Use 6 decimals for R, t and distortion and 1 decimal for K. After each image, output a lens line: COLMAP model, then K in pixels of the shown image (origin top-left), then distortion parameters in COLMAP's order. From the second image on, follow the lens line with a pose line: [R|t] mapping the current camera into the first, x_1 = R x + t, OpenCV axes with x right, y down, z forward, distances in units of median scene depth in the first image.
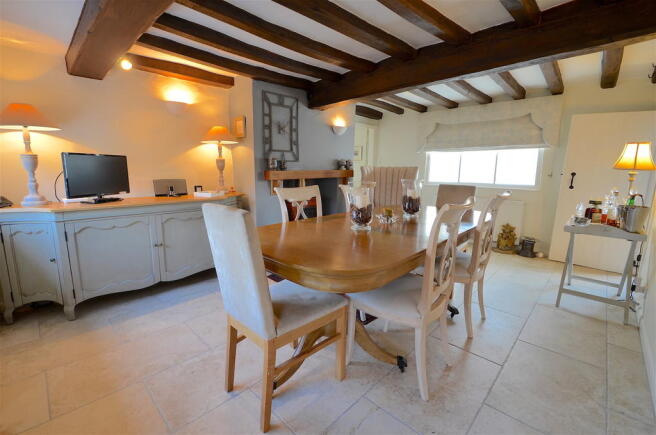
lens RADIAL K [[287.4, 0, 325.3], [0, 287.4, 211.9], [0, 0, 1]] dist [0.018402, -0.017583]
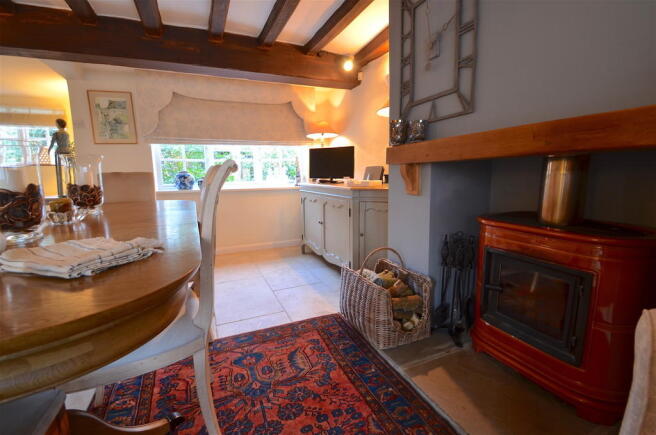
lens RADIAL K [[287.4, 0, 325.3], [0, 287.4, 211.9], [0, 0, 1]] dist [0.018402, -0.017583]
pose [[-0.363578, 0.120116, -0.923788, 0.353739], [-0.132050, 0.974994, 0.178745, -0.102772], [0.922157, 0.186974, -0.338625, 1.073135]]
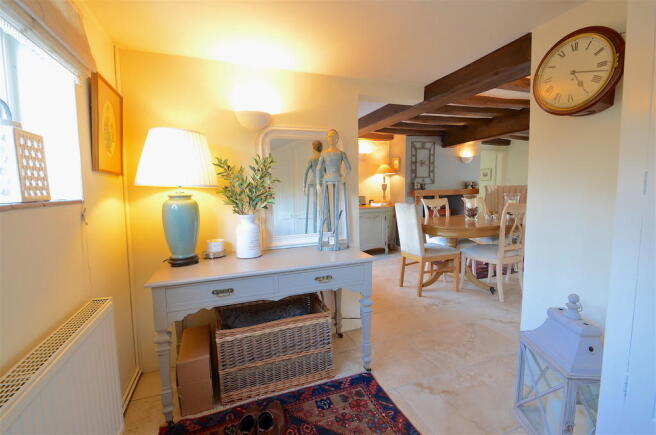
lens RADIAL K [[287.4, 0, 325.3], [0, 287.4, 211.9], [0, 0, 1]] dist [0.018402, -0.017583]
pose [[0.902827, 0.011909, -0.429838, 0.042134], [-0.042784, 0.997144, -0.062238, 0.092272], [0.427869, 0.074580, 0.900758, -0.609820]]
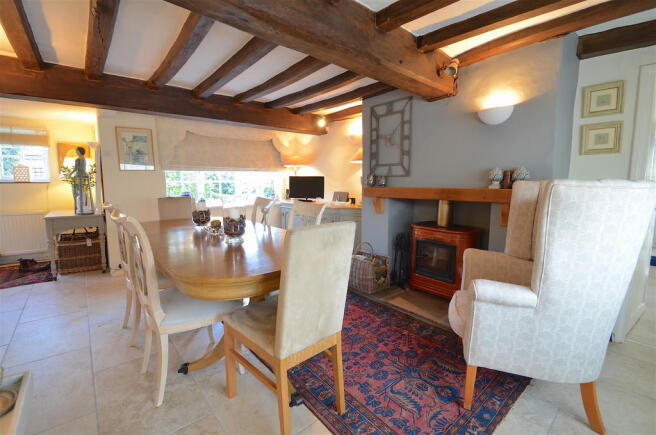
lens RADIAL K [[287.4, 0, 325.3], [0, 287.4, 211.9], [0, 0, 1]] dist [0.018402, -0.017583]
pose [[-0.089237, 0.095561, -0.991416, 0.779313], [-0.159066, 0.981244, 0.108898, -0.141288], [0.983227, 0.167418, -0.072363, 0.933461]]
